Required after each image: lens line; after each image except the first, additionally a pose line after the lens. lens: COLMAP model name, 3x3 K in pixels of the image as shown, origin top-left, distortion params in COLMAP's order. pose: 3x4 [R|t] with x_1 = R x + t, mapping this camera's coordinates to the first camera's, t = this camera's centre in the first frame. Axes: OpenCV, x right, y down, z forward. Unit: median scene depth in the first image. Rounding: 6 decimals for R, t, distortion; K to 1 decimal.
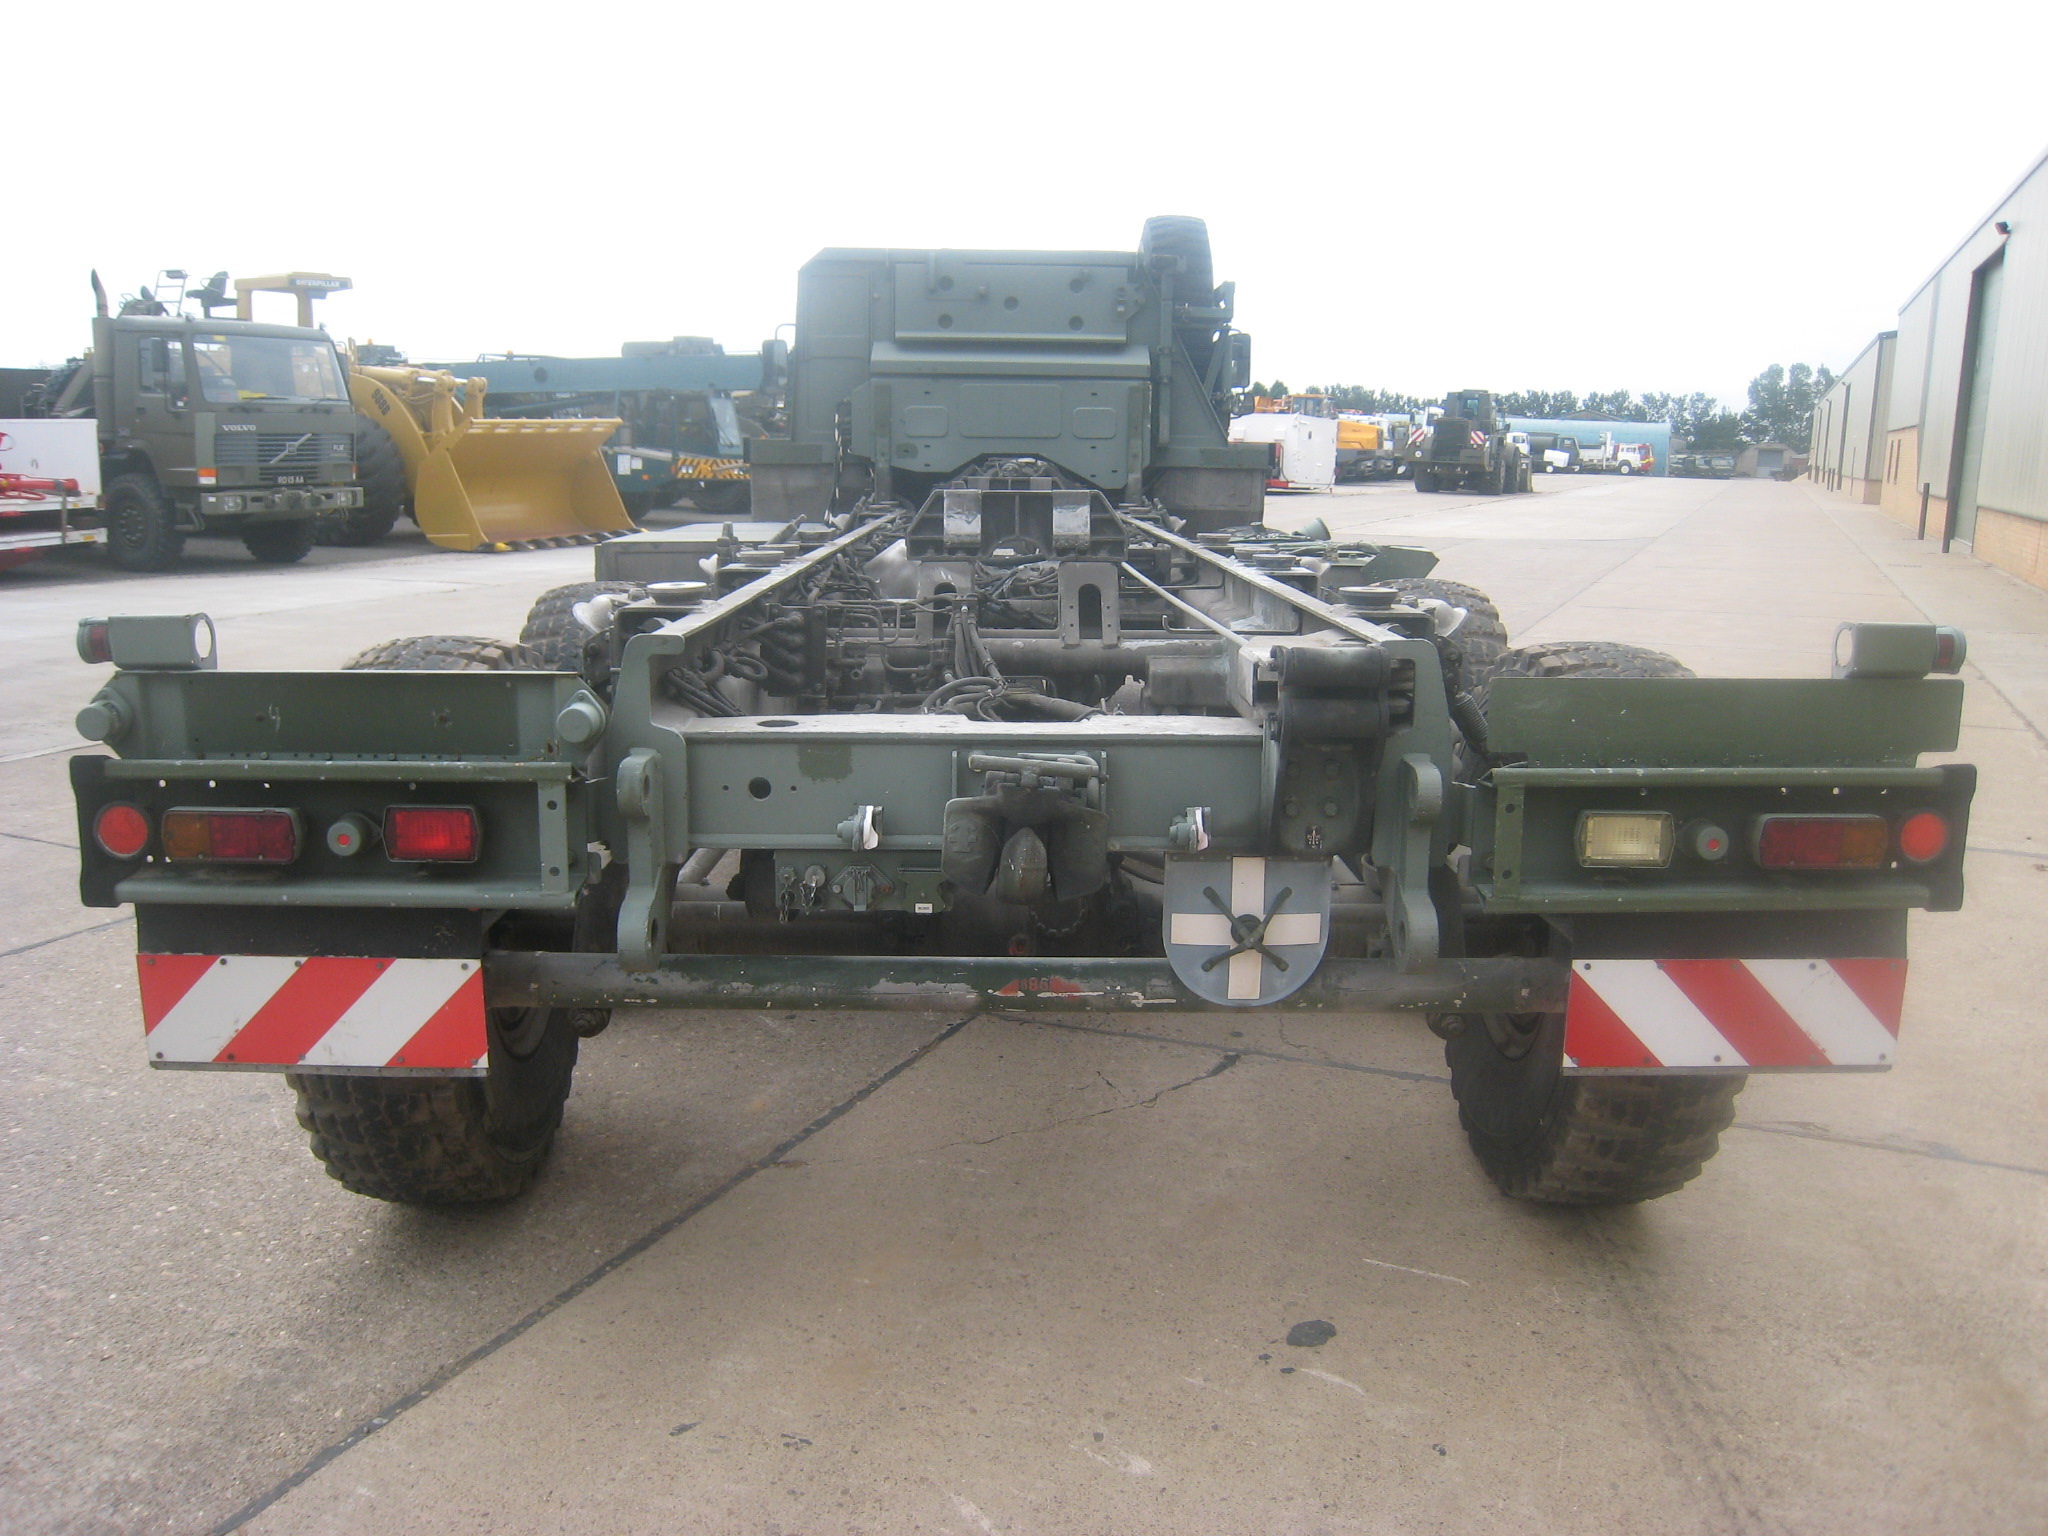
lens RADIAL K [[1673.4, 0, 1024.8], [0, 1673.4, 787.2], [0, 0, 1]] dist [-0.141423, 0.106324]
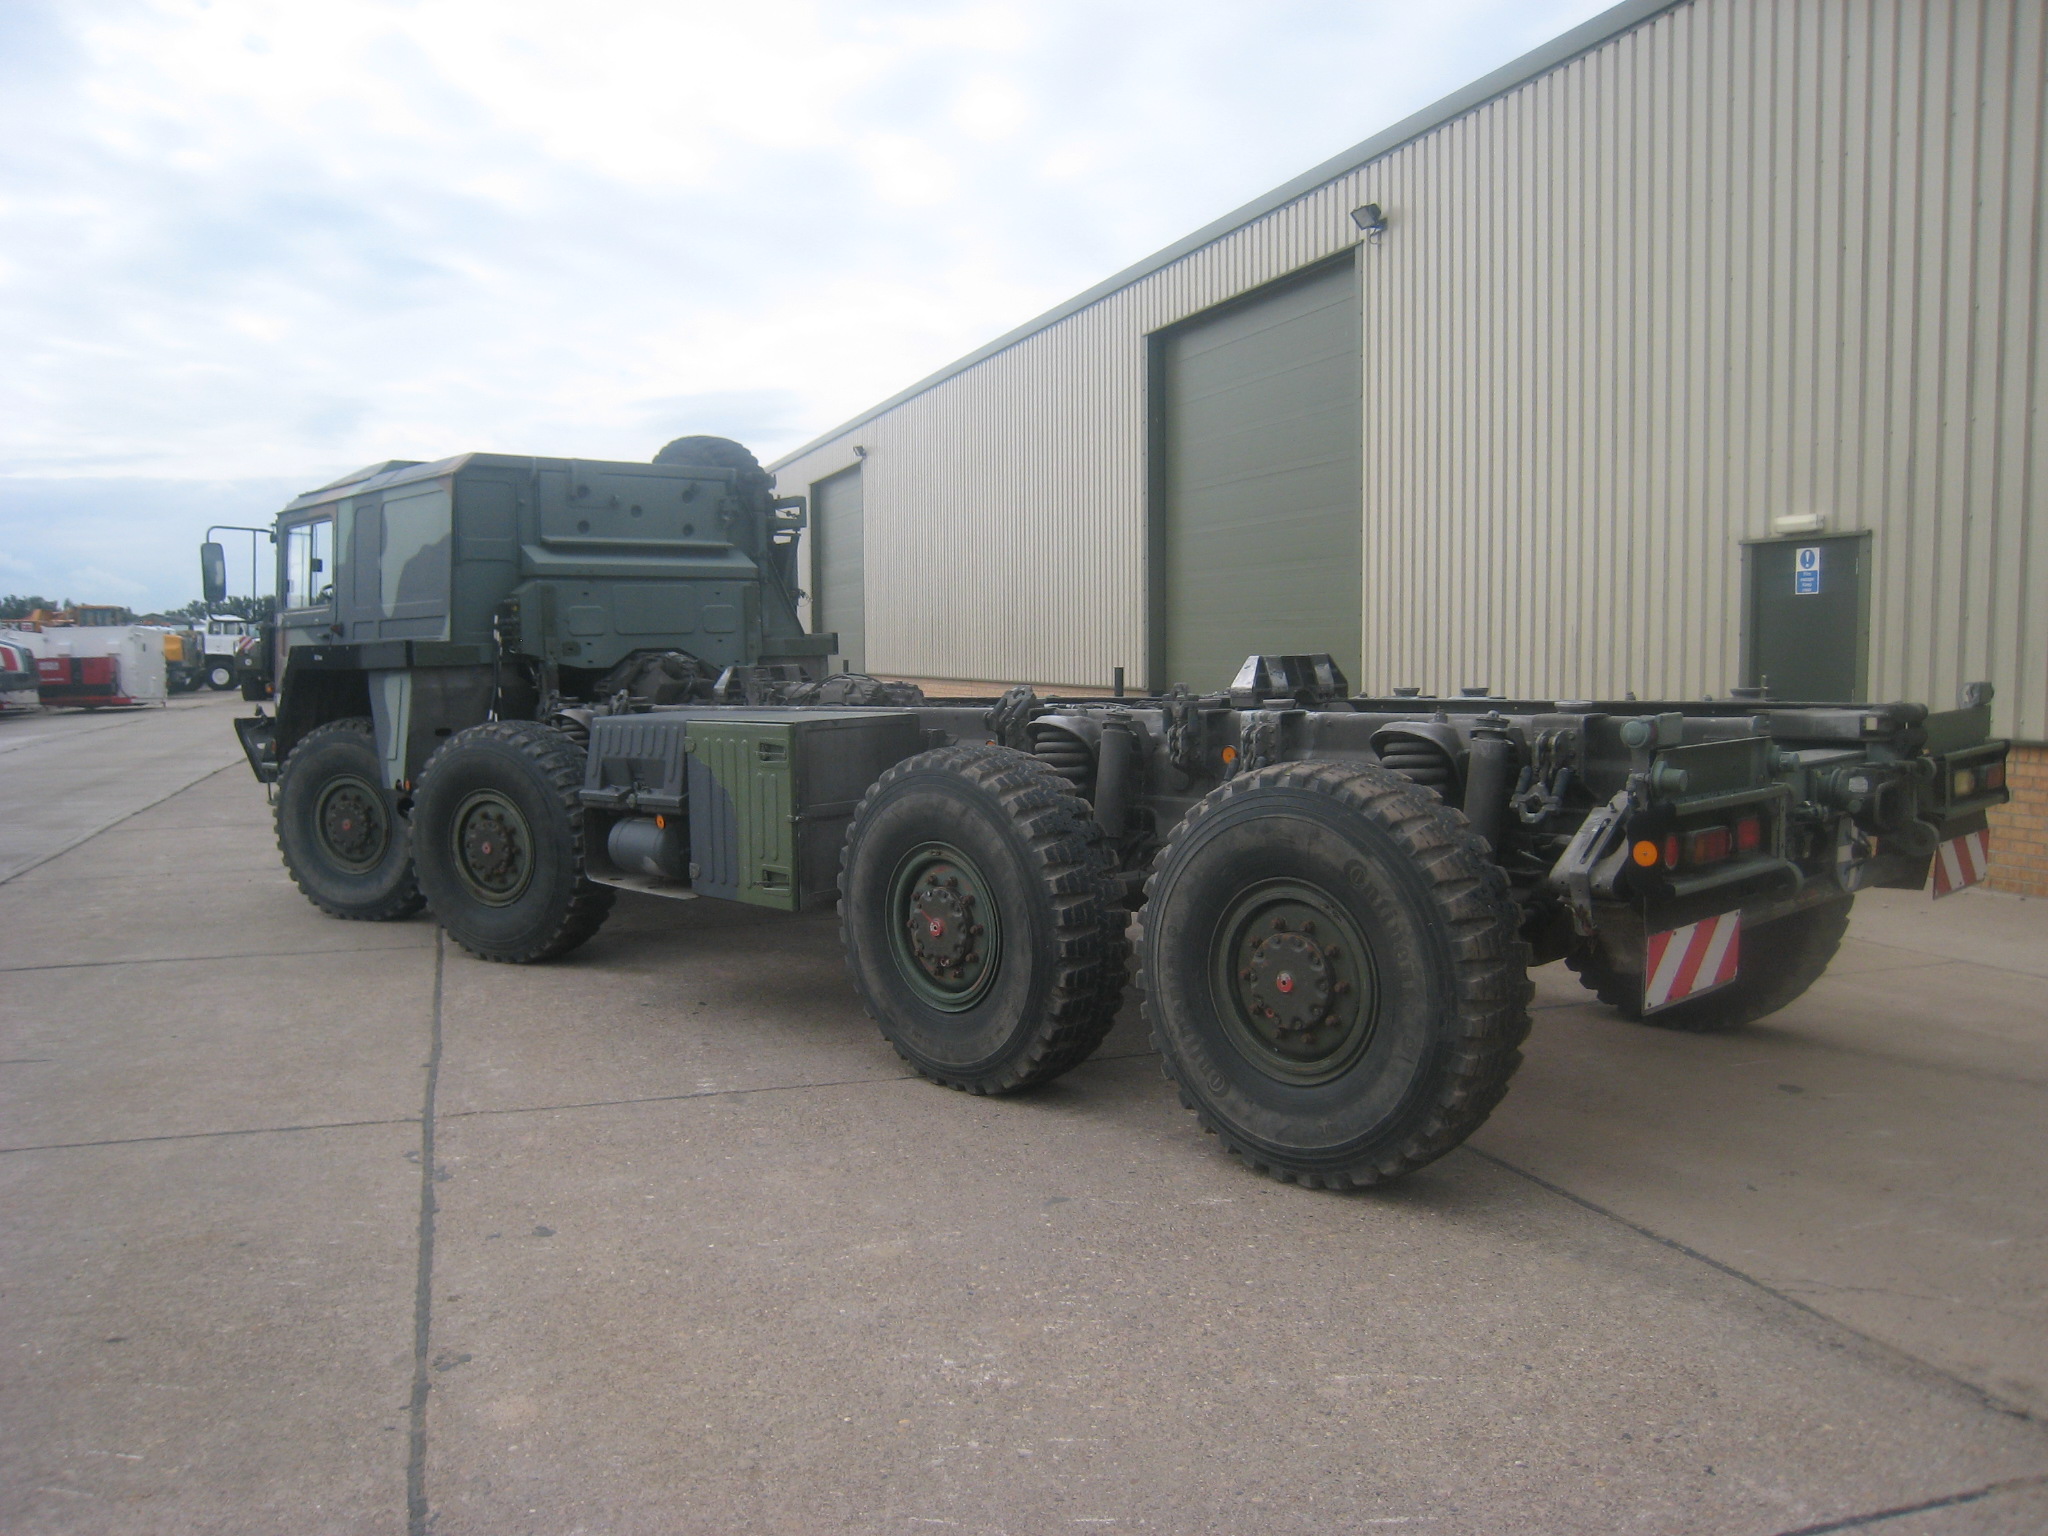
lens RADIAL K [[1673.4, 0, 1006.3], [0, 1673.4, 810.7], [0, 0, 1]] dist [-0.141423, 0.106324]
pose [[0.737357, -0.092177, 0.669185, -1.473079], [0.162264, 0.985810, -0.043003, -0.033902], [-0.655725, 0.140293, 0.741850, 0.166822]]
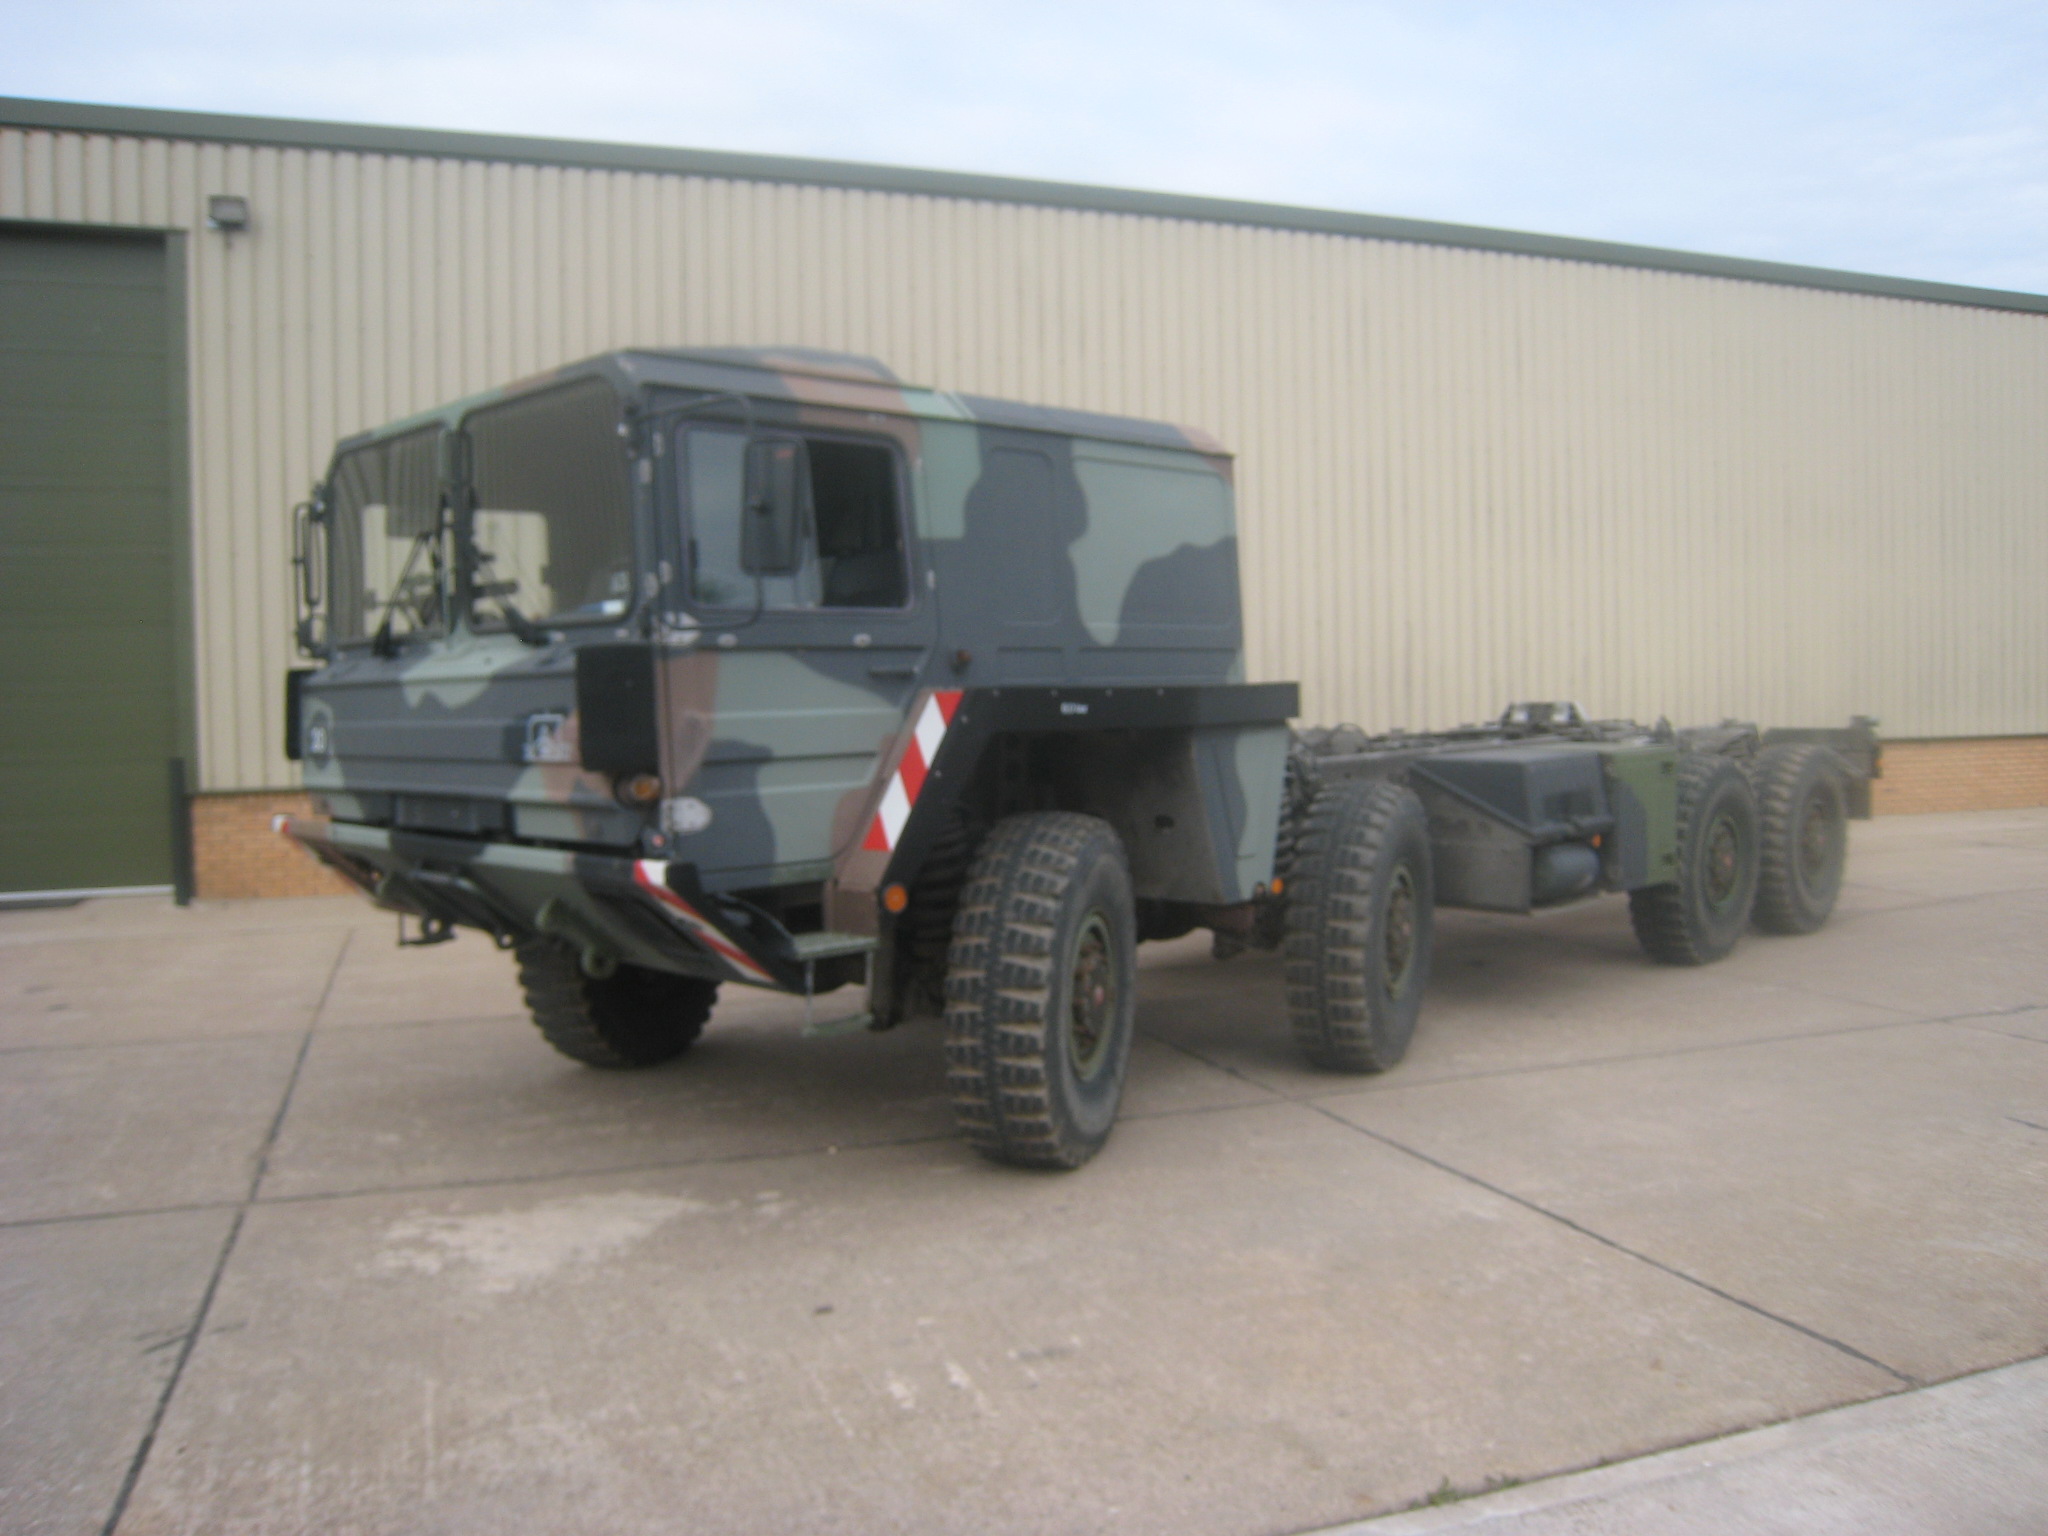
lens RADIAL K [[1673.4, 0, 1029.3], [0, 1673.4, 764.1], [0, 0, 1]] dist [-0.141423, 0.106324]
pose [[-0.696390, -0.034509, 0.716833, -1.566298], [0.150557, 0.969591, 0.192940, -0.899623], [-0.701693, 0.242286, -0.670018, 4.246784]]
